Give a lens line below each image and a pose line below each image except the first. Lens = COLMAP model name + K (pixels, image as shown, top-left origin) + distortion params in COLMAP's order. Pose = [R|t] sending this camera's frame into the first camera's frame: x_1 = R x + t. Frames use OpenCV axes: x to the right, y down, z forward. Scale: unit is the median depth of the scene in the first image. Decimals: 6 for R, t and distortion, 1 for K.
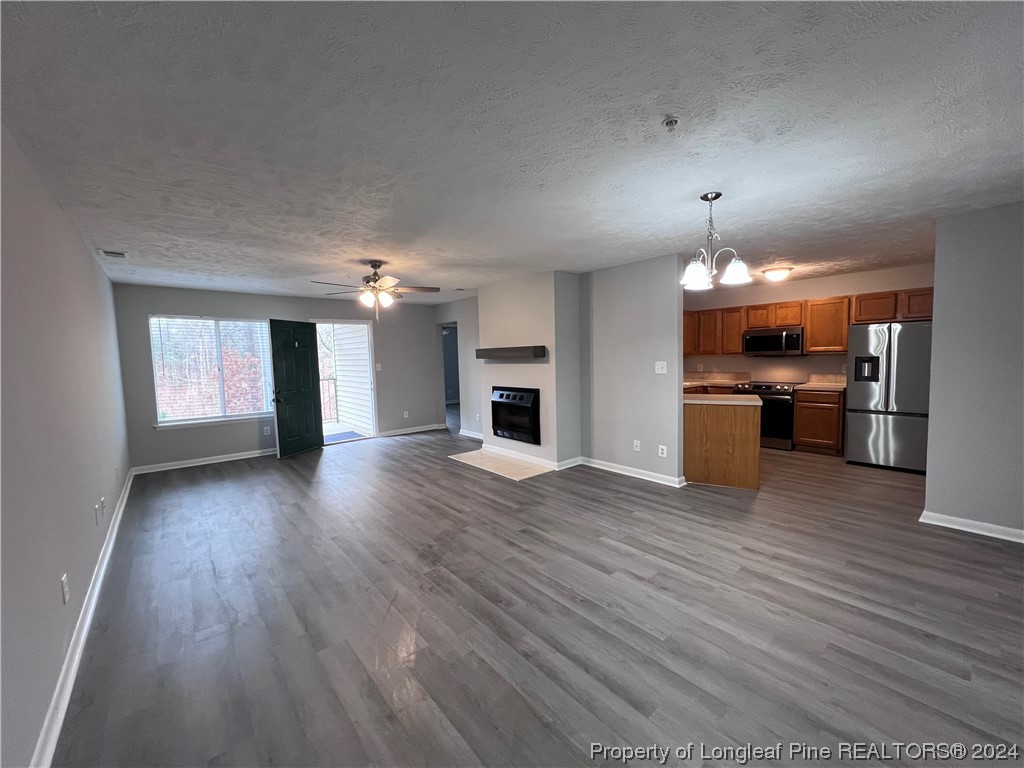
lens RADIAL K [[407.6, 0, 514.1], [0, 407.6, 386.4], [0, 0, 1]] dist [-0.002114, 0.000269]
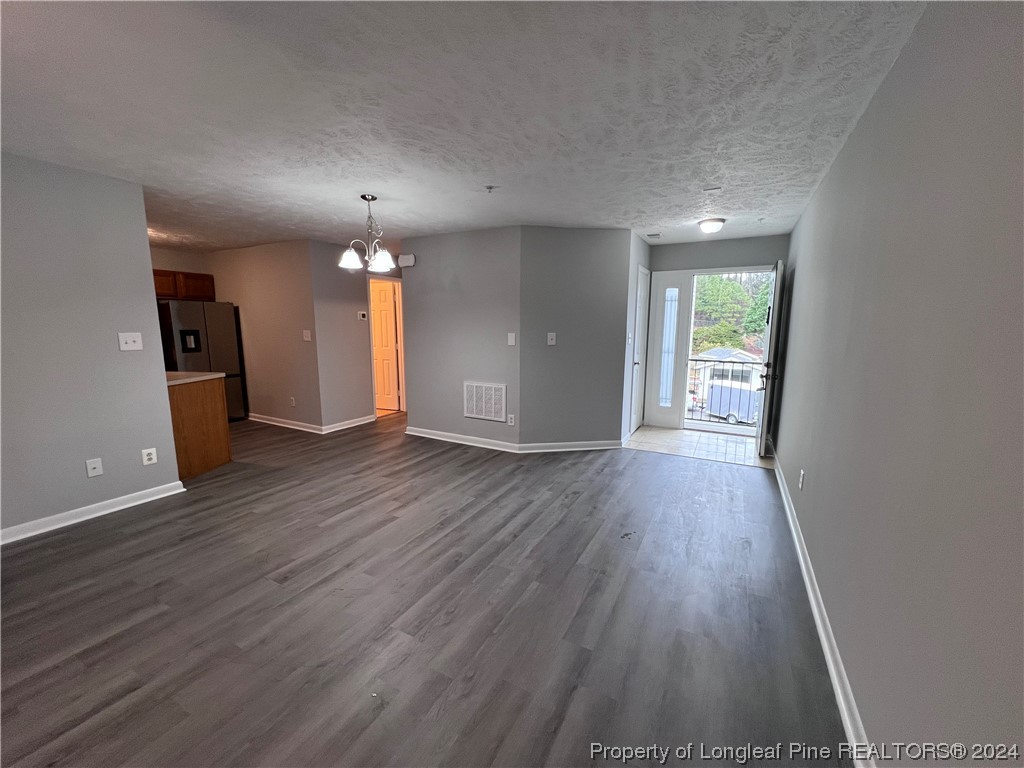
lens RADIAL K [[407.6, 0, 514.0], [0, 407.6, 385.6], [0, 0, 1]] dist [-0.002114, 0.000269]
pose [[-0.362021, -0.114548, 0.925105, -0.544643], [0.075950, 0.985497, 0.151747, -0.027780], [-0.929071, 0.125197, -0.348070, 0.646806]]
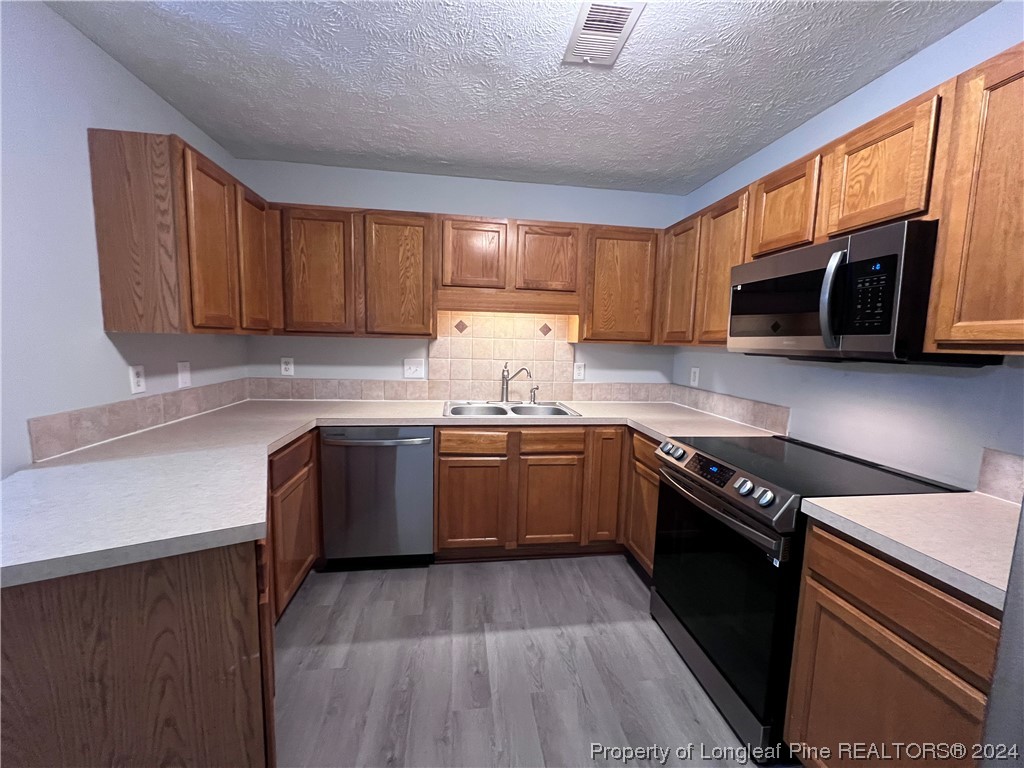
lens RADIAL K [[407.6, 0, 512.9], [0, 407.6, 386.2], [0, 0, 1]] dist [-0.002114, 0.000269]
pose [[0.843402, 0.108434, -0.526228, 0.862035], [-0.089539, 0.994093, 0.061335, -0.076640], [0.529770, -0.004612, 0.848129, 0.954776]]
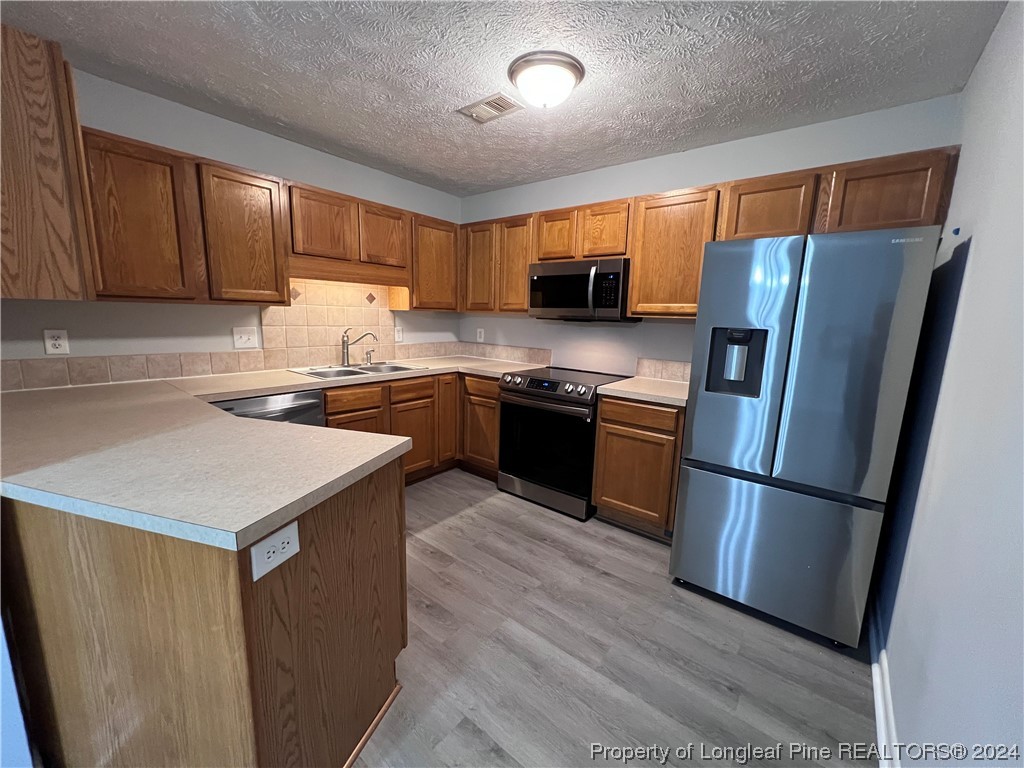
lens RADIAL K [[407.6, 0, 513.5], [0, 407.6, 386.8], [0, 0, 1]] dist [-0.002114, 0.000269]
pose [[0.979710, 0.021543, 0.199258, 0.653890], [-0.041189, 0.994626, 0.094982, -0.051917], [-0.196141, -0.101262, 0.975333, 0.742379]]
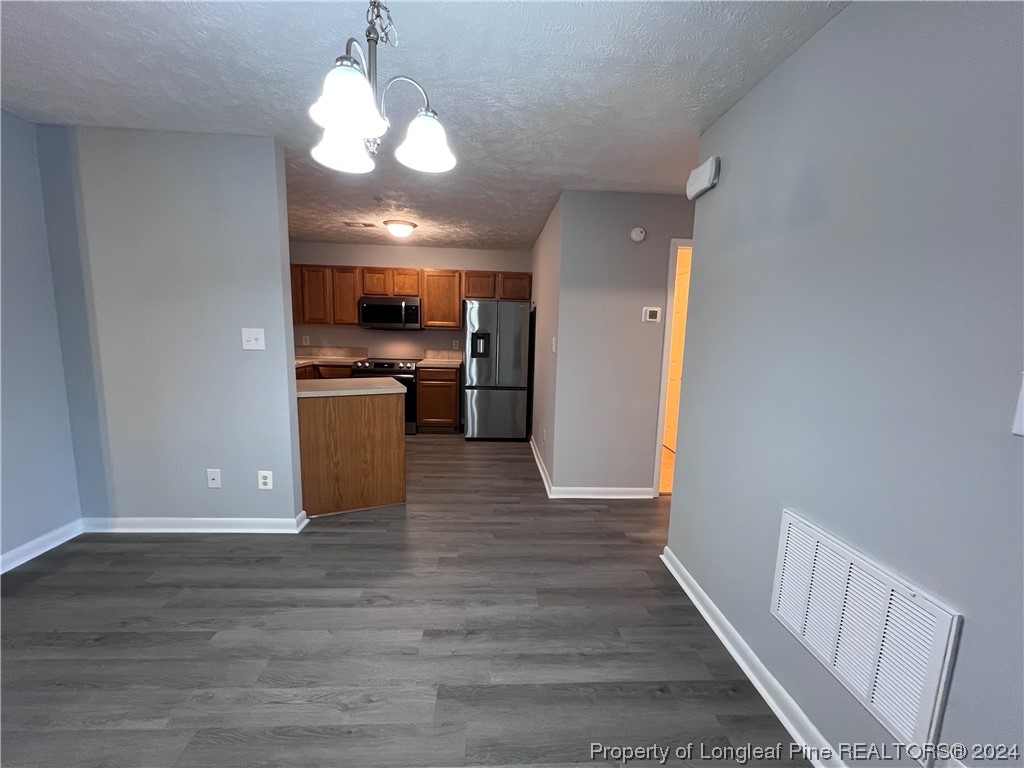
lens RADIAL K [[407.6, 0, 512.8], [0, 407.6, 386.0], [0, 0, 1]] dist [-0.002114, 0.000269]
pose [[0.602795, -0.067660, 0.795023, 0.121065], [0.017094, 0.997265, 0.071911, -0.015521], [-0.797713, -0.029758, 0.602302, 0.364521]]
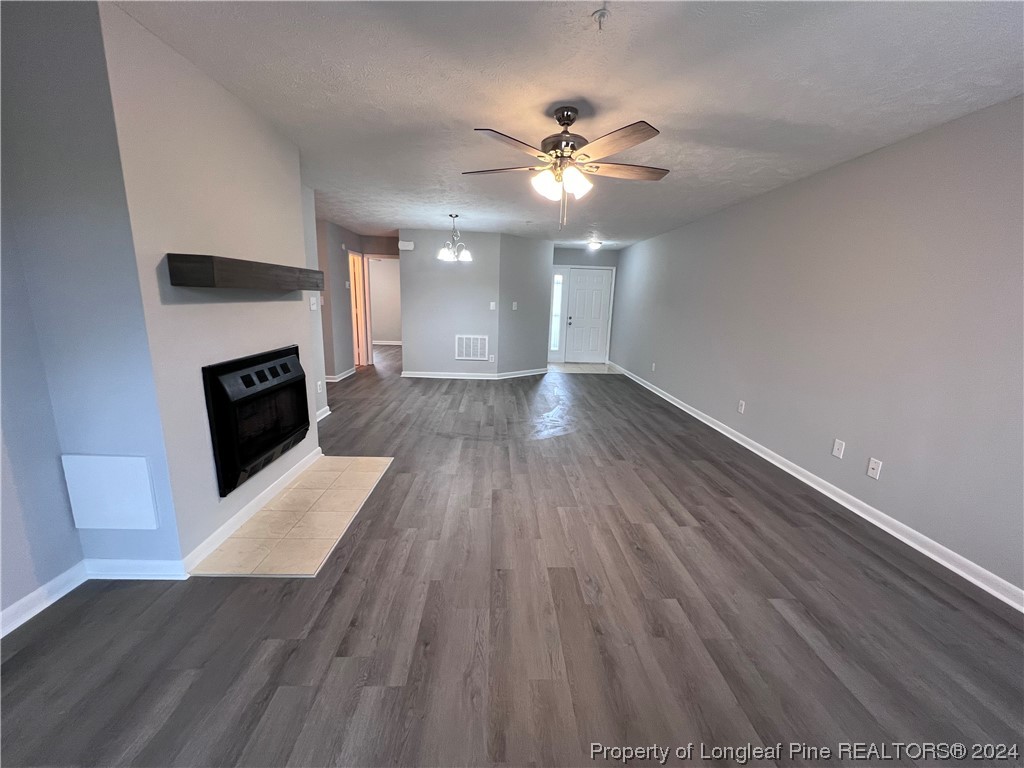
lens RADIAL K [[407.6, 0, 511.1], [0, 407.6, 389.8], [0, 0, 1]] dist [-0.002114, 0.000269]
pose [[-0.783988, -0.137229, 0.605418, -0.647371], [0.034421, 0.964150, 0.263115, -0.088914], [-0.619821, 0.227118, -0.751159, 1.505982]]
